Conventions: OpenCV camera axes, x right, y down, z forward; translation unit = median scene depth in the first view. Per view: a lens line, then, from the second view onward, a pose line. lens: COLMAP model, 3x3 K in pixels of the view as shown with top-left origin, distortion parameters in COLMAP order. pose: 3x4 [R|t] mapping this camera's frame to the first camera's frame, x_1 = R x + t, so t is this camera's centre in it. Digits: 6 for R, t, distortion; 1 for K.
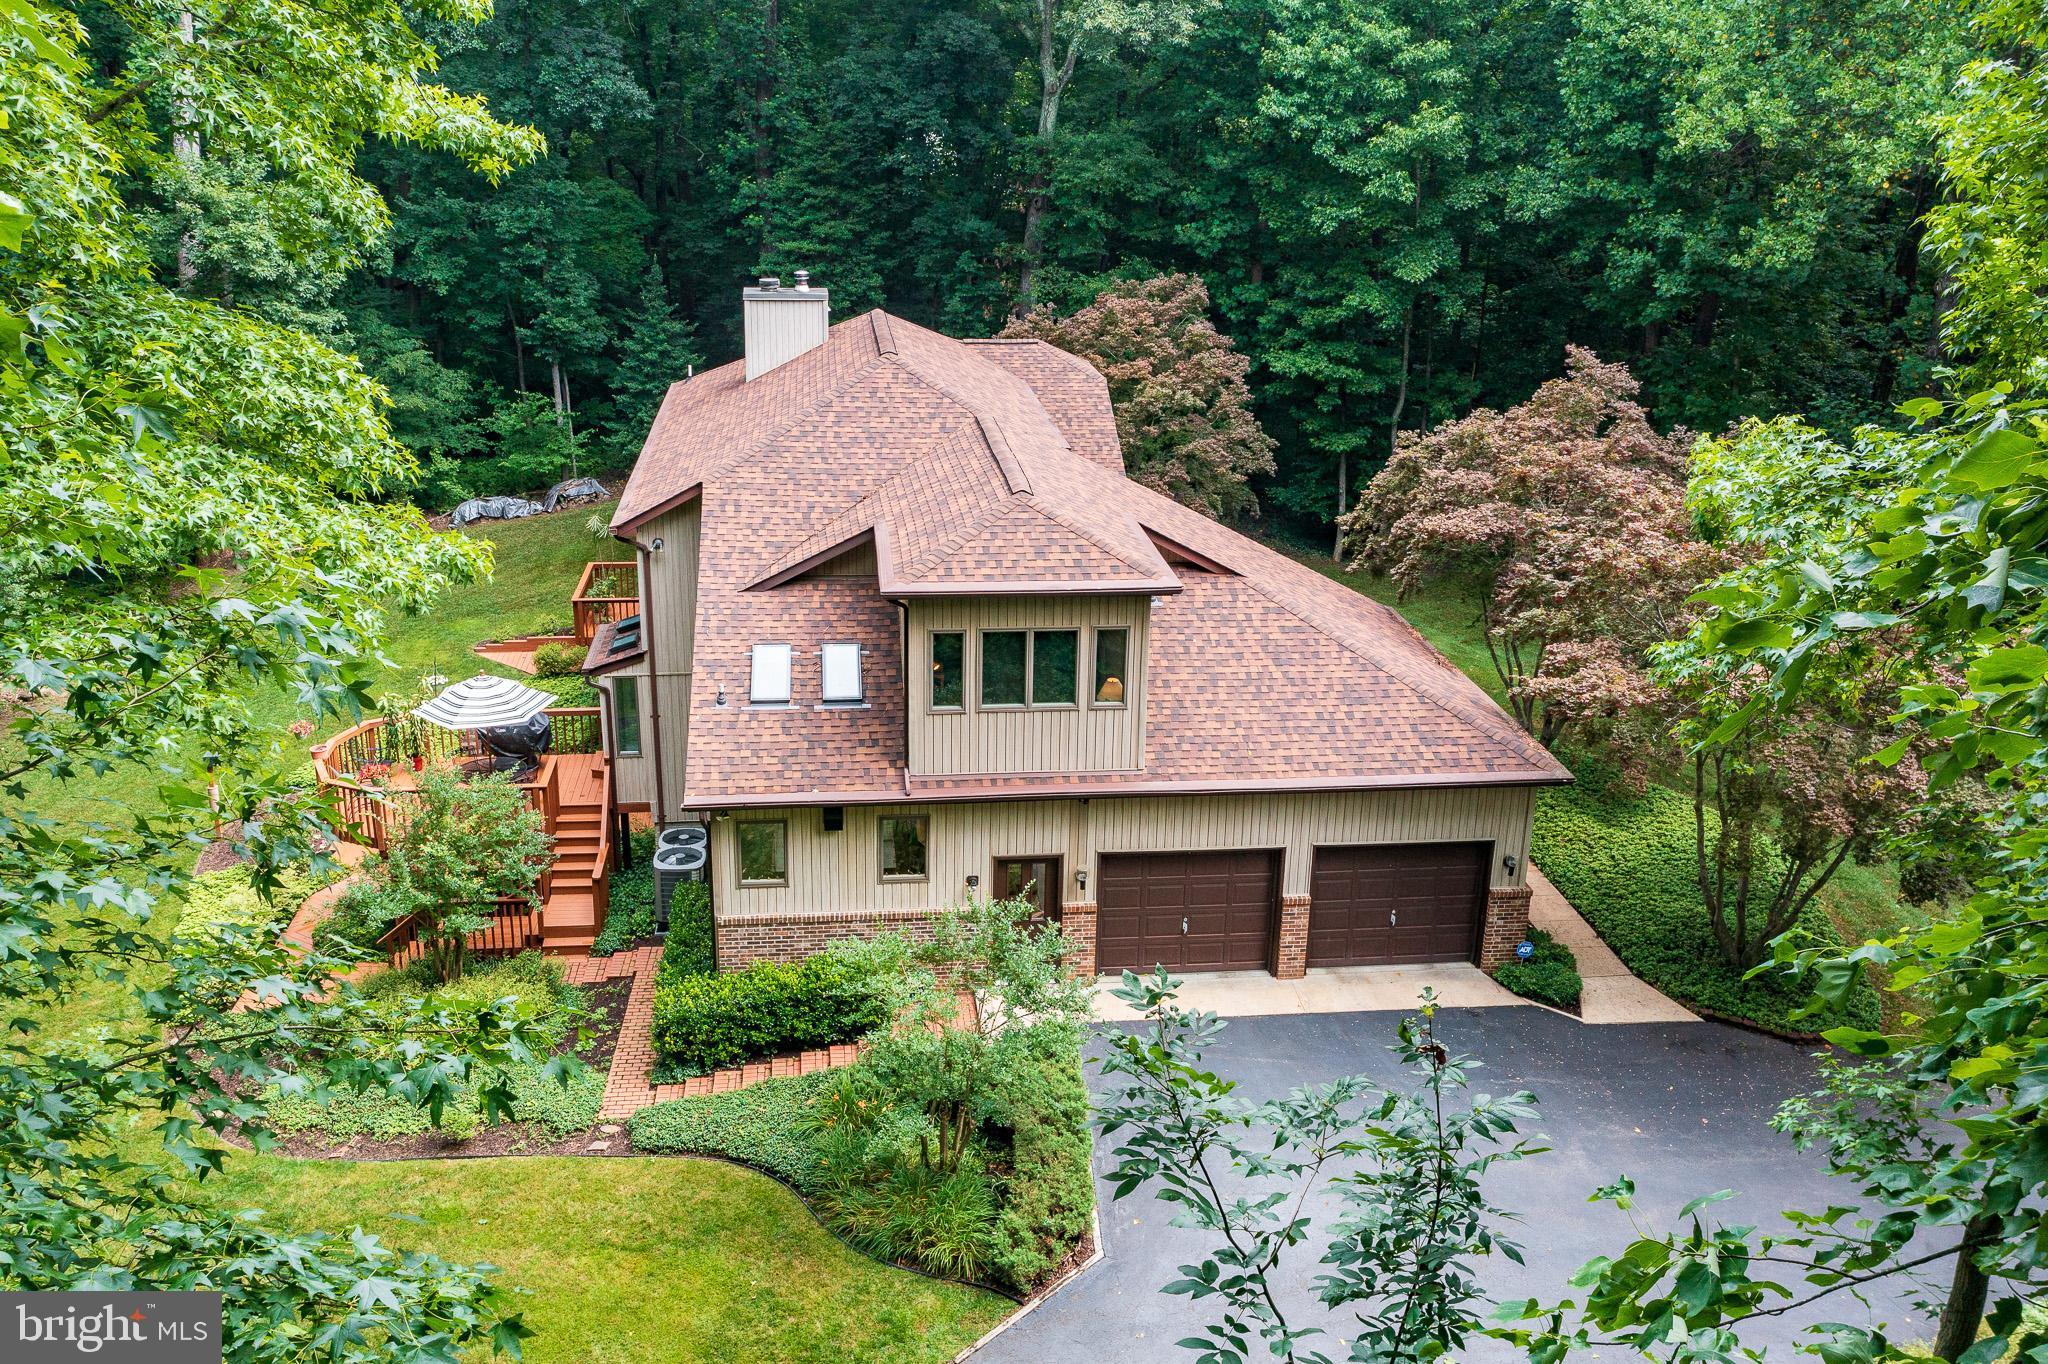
lens RADIAL K [[1639.3, 0, 1024.0], [0, 1639.3, 682.0], [0, 0, 1]] dist [-0.005495, 0.003079]
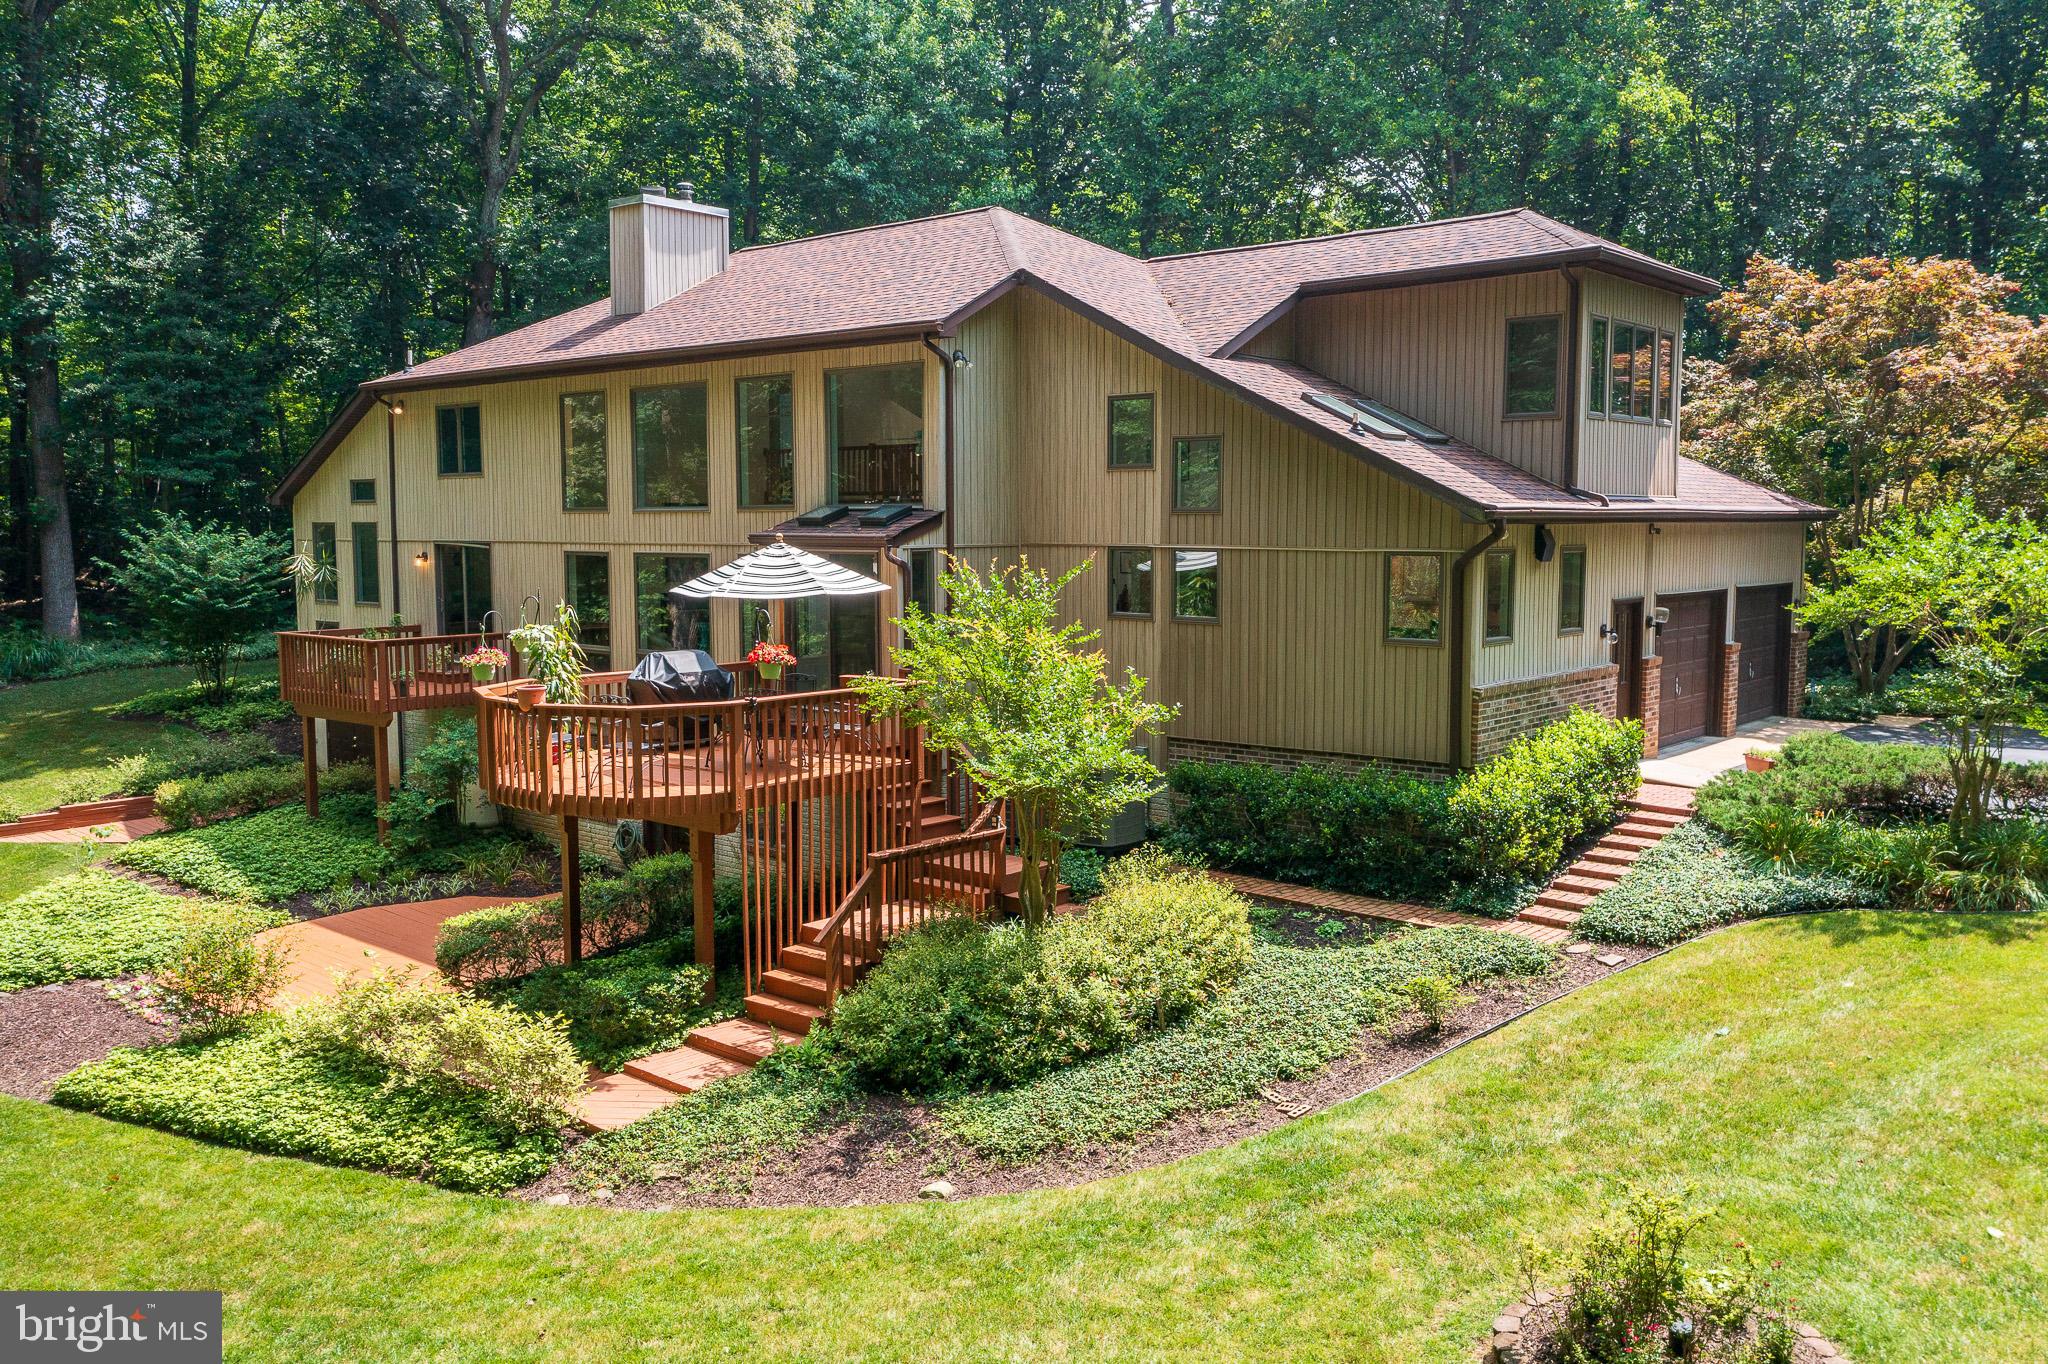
lens RADIAL K [[1639.3, 0, 1024.0], [0, 1639.3, 682.0], [0, 0, 1]] dist [-0.005495, 0.003079]
pose [[0.723982, -0.072898, 0.685956, -0.704730], [0.238418, 0.959562, -0.149659, 0.169553], [-0.647307, 0.271894, 0.712086, 0.481916]]
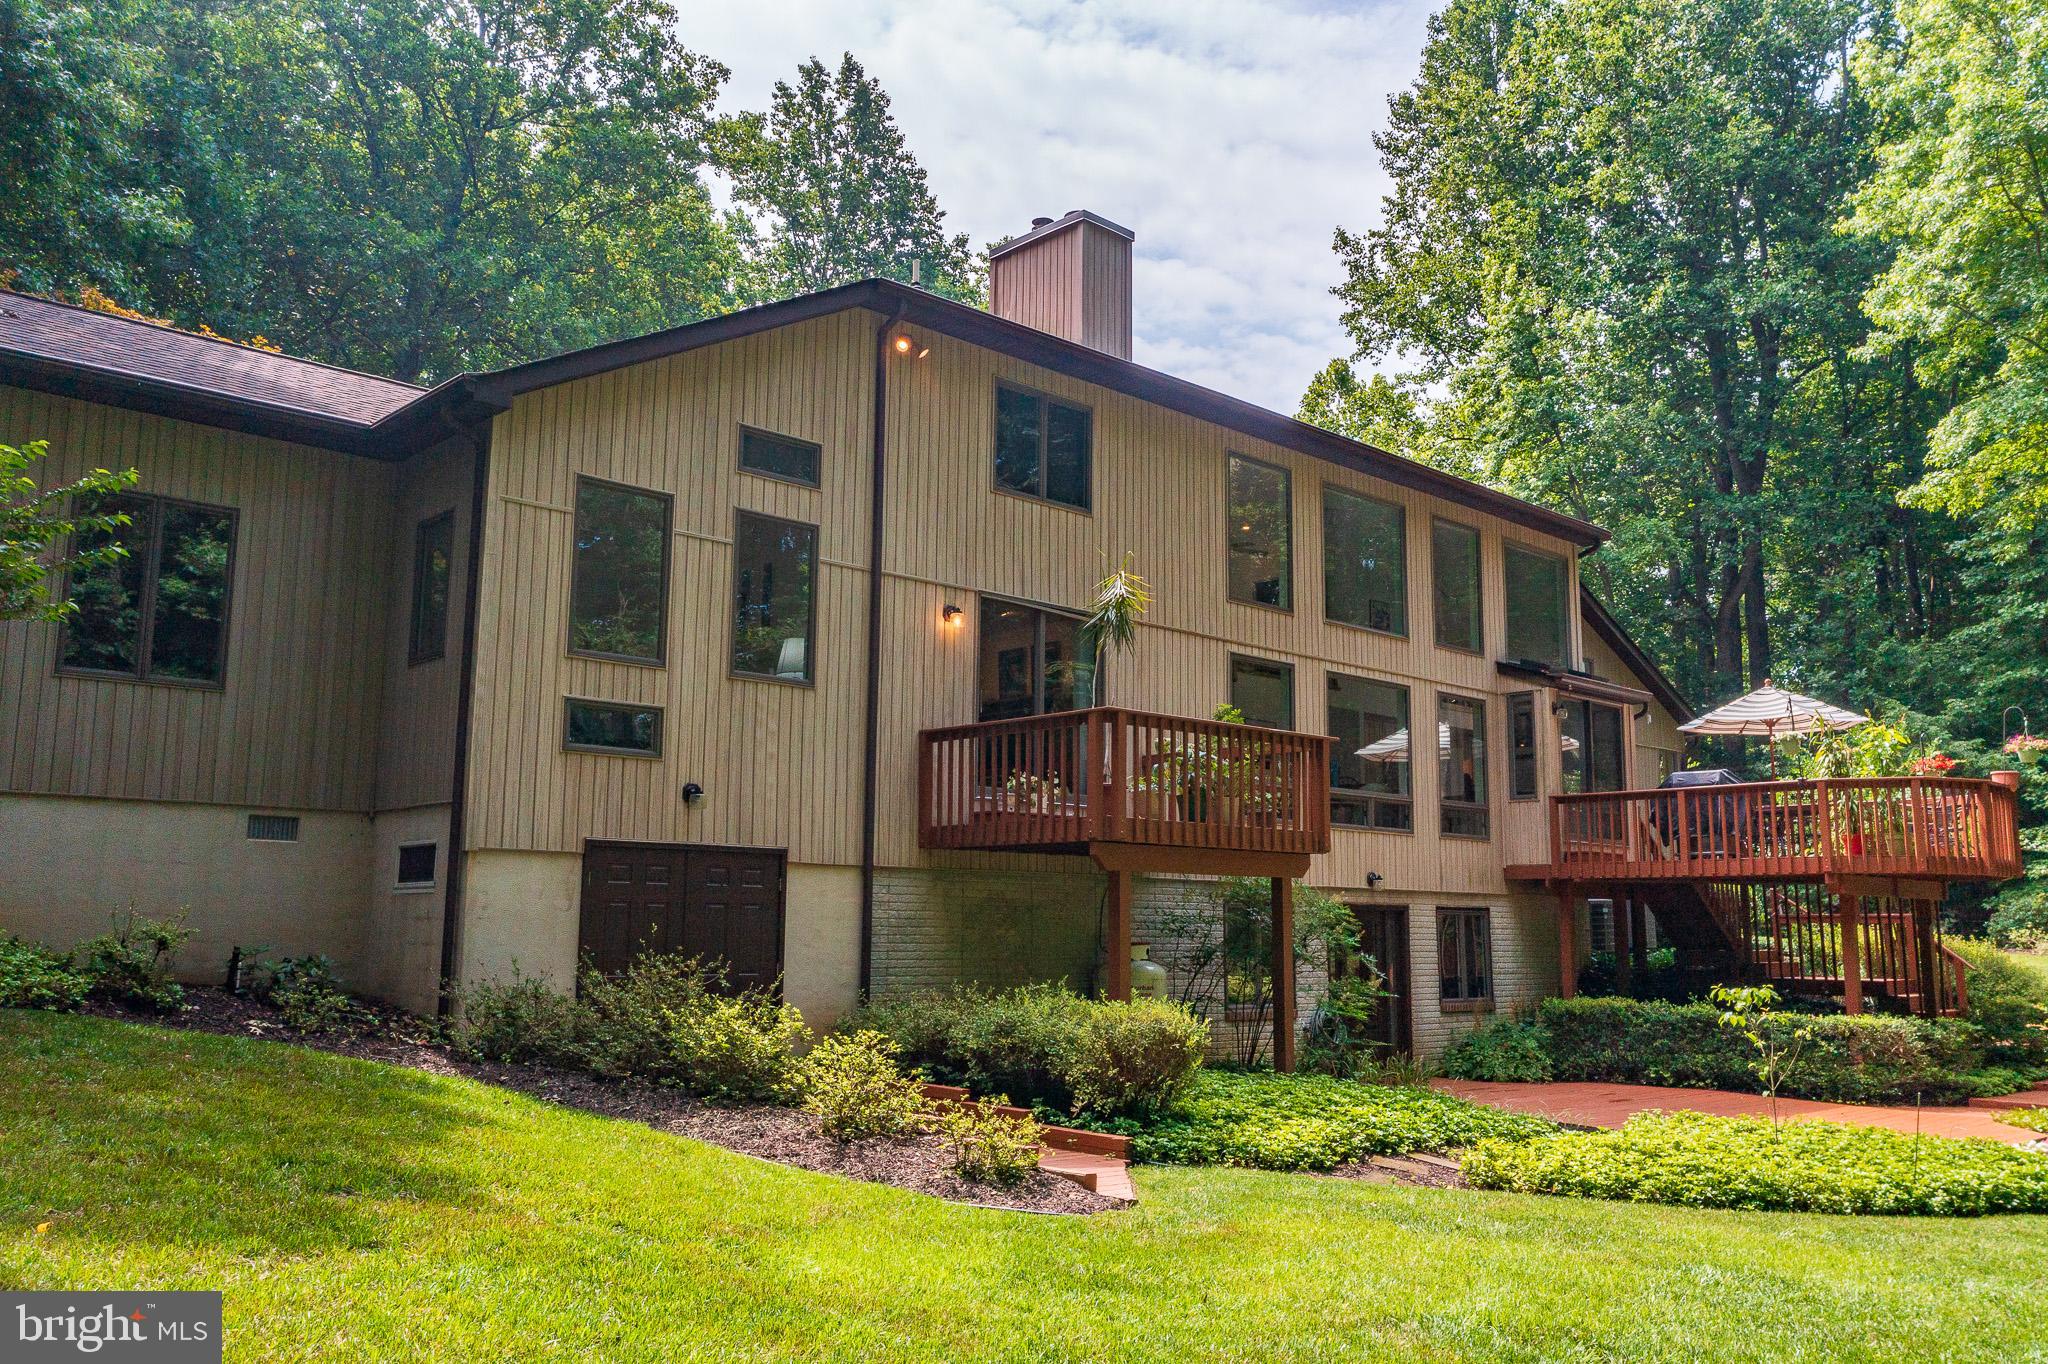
lens RADIAL K [[1640.3, 0, 1024.0], [0, 1640.3, 682.0], [0, 0, 1]] dist [-0.001268, 0.000644]
pose [[-0.604992, 0.108541, 0.788798, -0.740369], [0.256032, 0.964571, 0.063643, -0.149978], [-0.753944, 0.240461, -0.611348, 1.755154]]
